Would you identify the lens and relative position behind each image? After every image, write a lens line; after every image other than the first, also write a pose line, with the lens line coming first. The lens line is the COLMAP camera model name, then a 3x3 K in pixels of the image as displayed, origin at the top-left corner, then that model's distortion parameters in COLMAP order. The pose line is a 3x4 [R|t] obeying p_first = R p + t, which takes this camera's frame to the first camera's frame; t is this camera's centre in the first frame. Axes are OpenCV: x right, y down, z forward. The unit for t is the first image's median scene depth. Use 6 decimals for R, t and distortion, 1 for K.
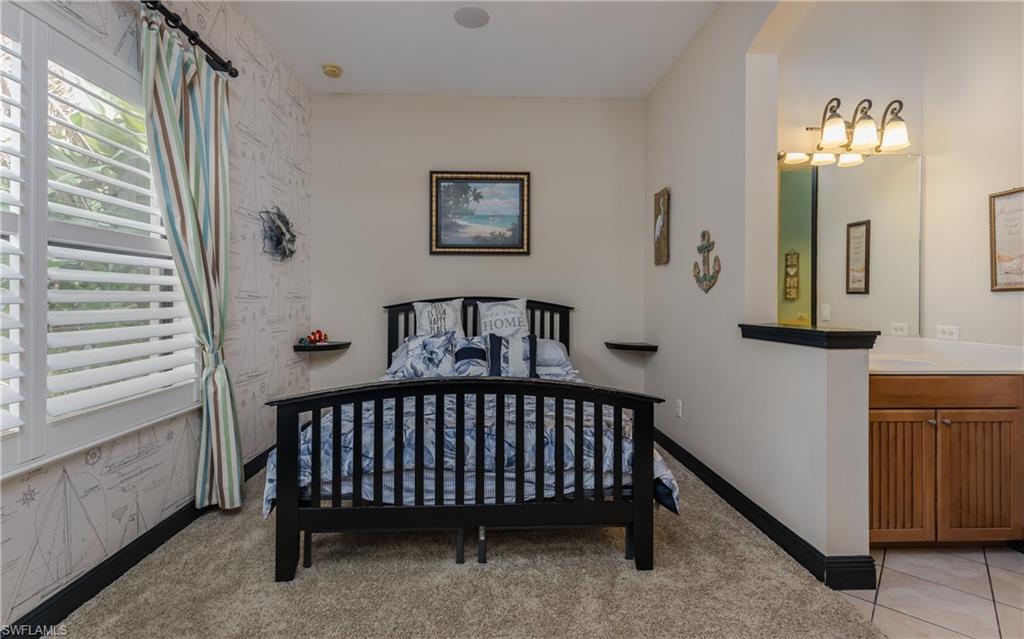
lens RADIAL K [[480.1, 0, 517.3], [0, 480.1, 299.5], [0, 0, 1]] dist [0.005259, -0.000472]
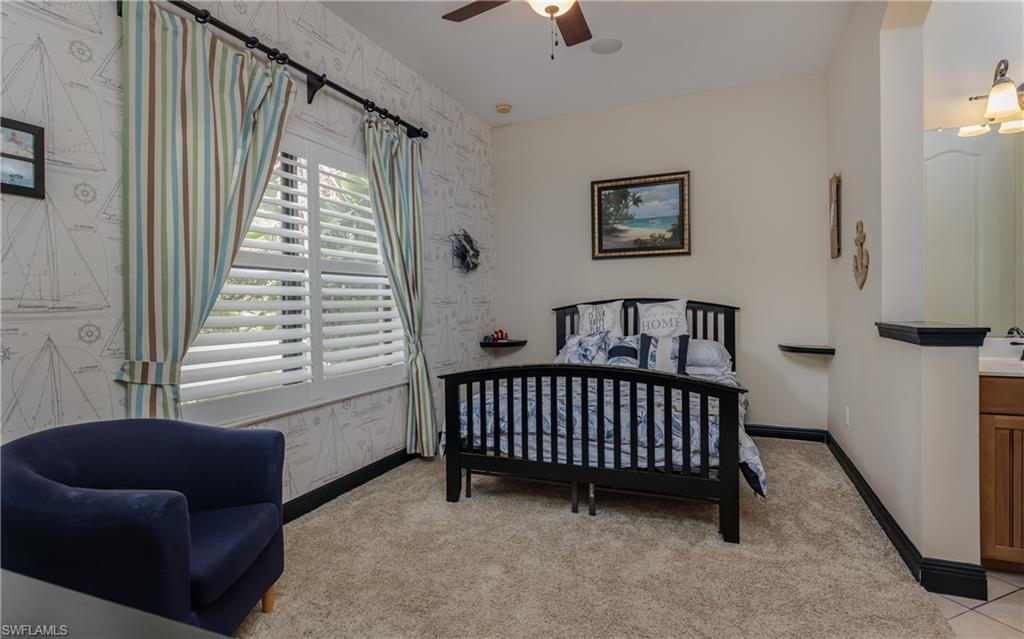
lens RADIAL K [[542.5, 0, 513.9], [0, 542.5, 313.3], [0, 0, 1]] dist [-0.001813, 0.001419]
pose [[0.899699, -0.009205, -0.436413, 0.311814], [0.018796, 0.999667, 0.017665, 0.001844], [0.436105, -0.024096, 0.899573, -0.282662]]
